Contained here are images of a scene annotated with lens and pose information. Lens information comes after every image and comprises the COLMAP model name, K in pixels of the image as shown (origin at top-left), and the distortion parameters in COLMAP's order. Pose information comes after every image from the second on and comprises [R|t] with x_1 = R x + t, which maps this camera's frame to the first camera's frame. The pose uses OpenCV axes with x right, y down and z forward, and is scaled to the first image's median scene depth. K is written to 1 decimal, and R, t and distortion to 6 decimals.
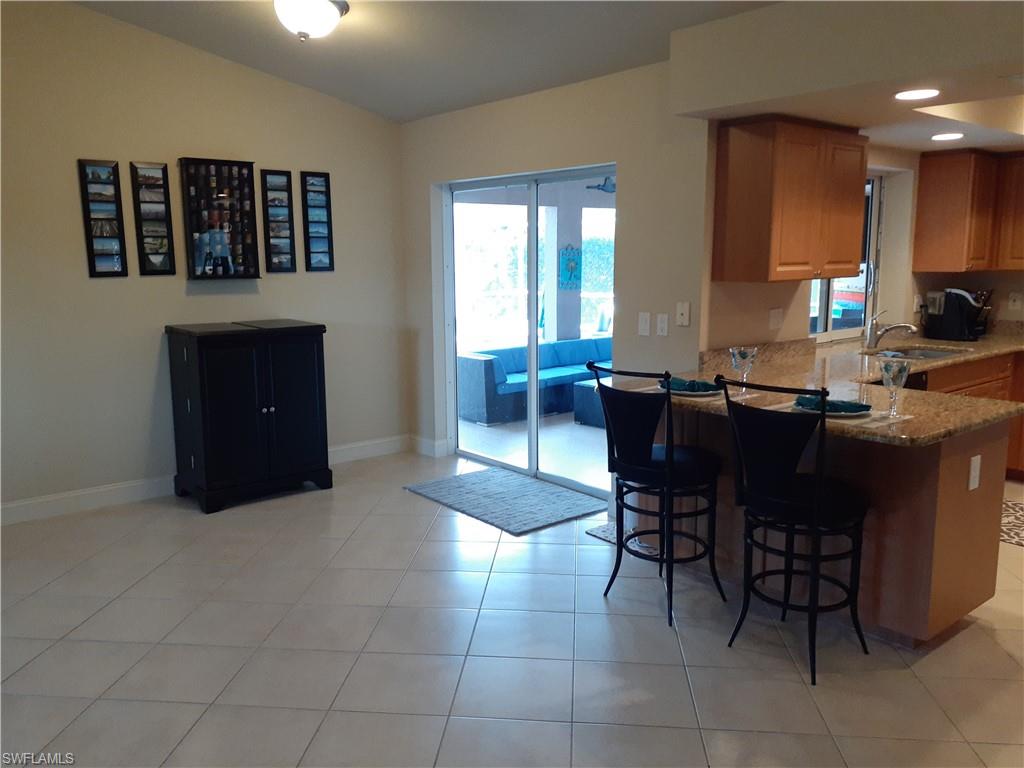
lens RADIAL K [[818.4, 0, 496.2], [0, 818.4, 386.3], [0, 0, 1]] dist [0.108705, -0.168107]
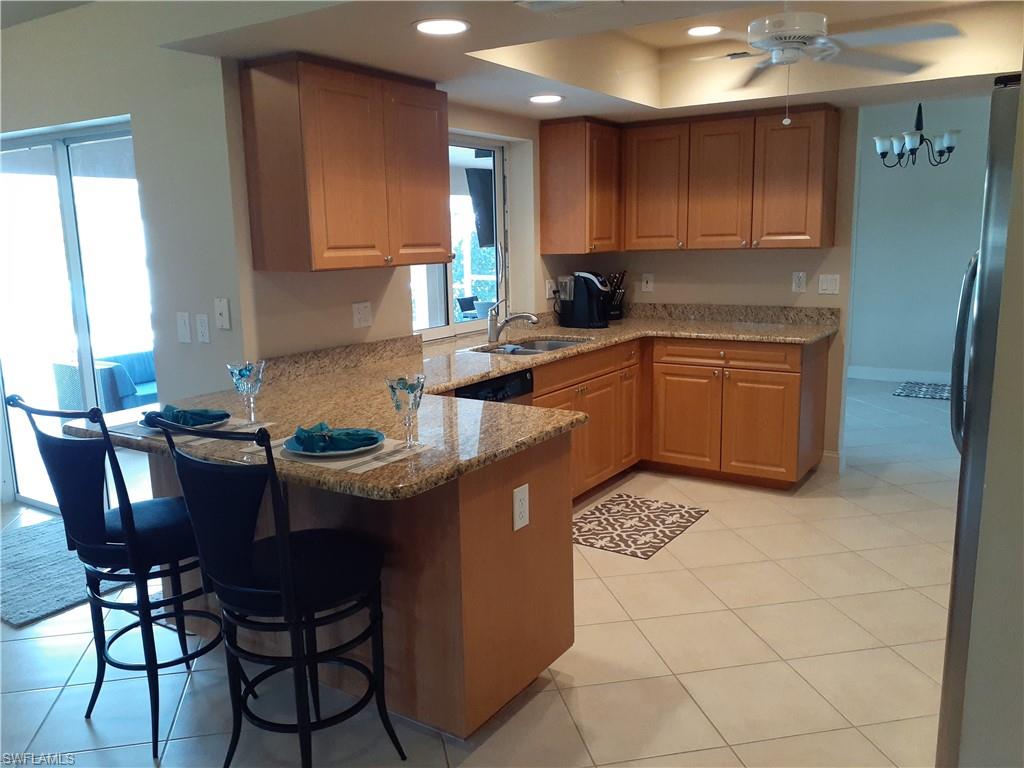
lens RADIAL K [[821.3, 0, 512.0], [0, 821.3, 391.4], [0, 0, 1]] dist [0.165802, -0.330496]
pose [[0.953842, -0.068734, 0.292337, 0.212957], [0.061615, 0.997538, 0.033502, -0.021506], [-0.293920, -0.013943, 0.955728, 0.152694]]
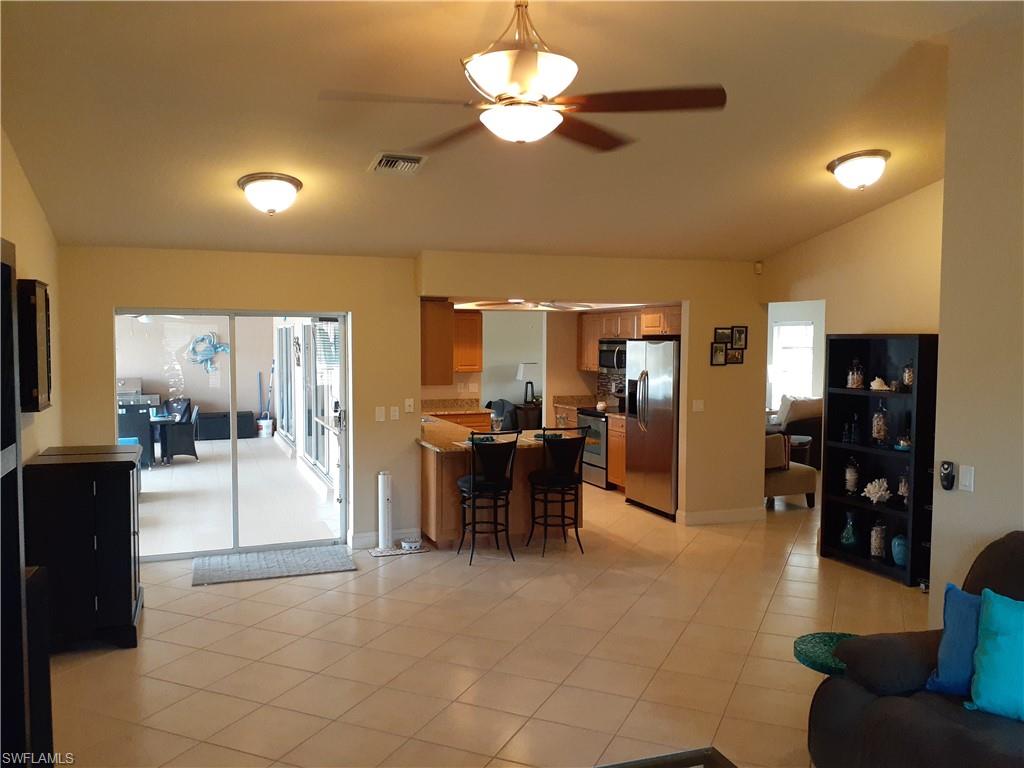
lens RADIAL K [[818.4, 0, 496.2], [0, 818.4, 386.3], [0, 0, 1]] dist [0.108705, -0.168107]
pose [[0.316758, -0.045873, 0.947397, -1.091129], [0.150221, 0.988650, -0.002355, -0.081144], [-0.936535, 0.143065, 0.320053, 0.252008]]
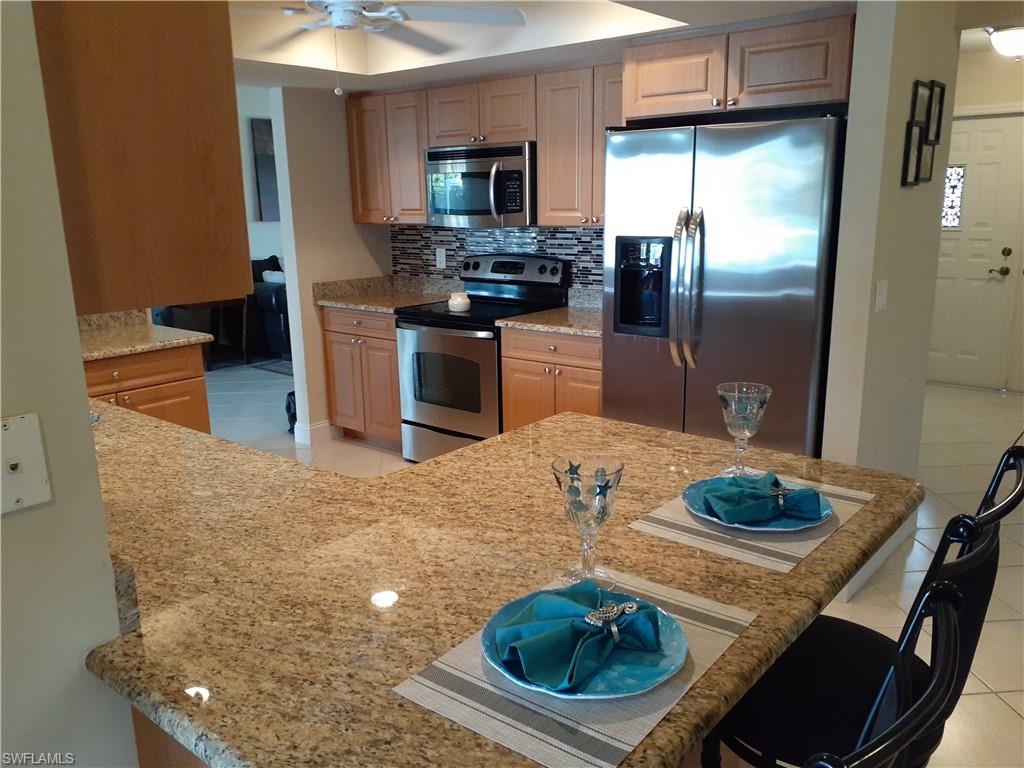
lens RADIAL K [[818.4, 0, 496.2], [0, 818.4, 386.3], [0, 0, 1]] dist [0.108705, -0.168107]
pose [[-0.183805, -0.209369, 0.960406, -0.025926], [0.177597, 0.953900, 0.241939, -0.121213], [-0.966786, 0.215035, -0.138148, 0.754216]]
